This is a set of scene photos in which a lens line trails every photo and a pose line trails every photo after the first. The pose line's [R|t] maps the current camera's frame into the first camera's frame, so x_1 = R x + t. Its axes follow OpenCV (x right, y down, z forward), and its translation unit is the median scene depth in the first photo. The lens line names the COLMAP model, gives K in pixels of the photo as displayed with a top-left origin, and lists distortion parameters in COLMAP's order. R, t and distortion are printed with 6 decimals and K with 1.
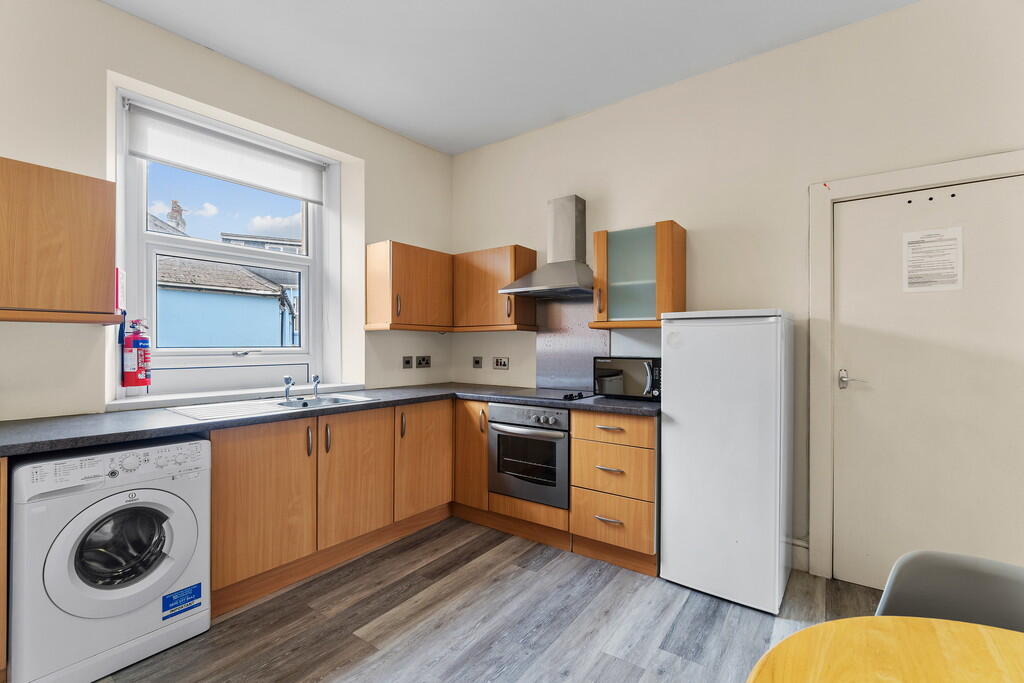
lens RADIAL K [[440.6, 0, 516.2], [0, 440.6, 345.0], [0, 0, 1]] dist [-0.003637, -0.000351]
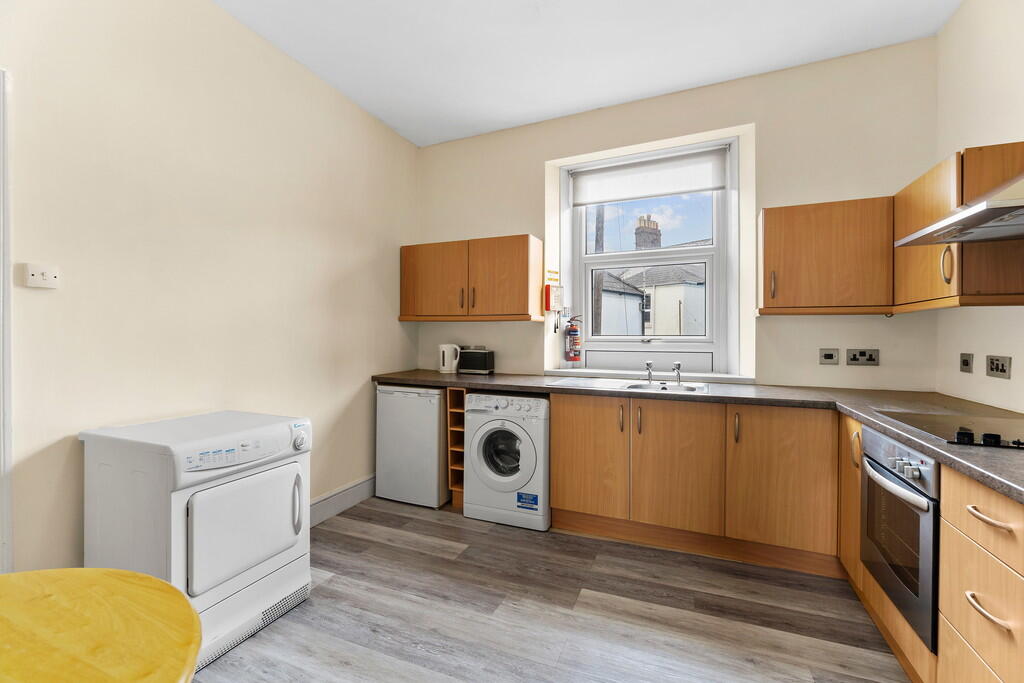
lens RADIAL K [[440.6, 0, 514.0], [0, 440.6, 336.7], [0, 0, 1]] dist [-0.003637, -0.000351]
pose [[0.245707, 0.004585, -0.969333, 0.528989], [-0.001402, 0.999989, 0.004374, 0.003922], [0.969343, 0.000285, 0.245711, 0.433395]]
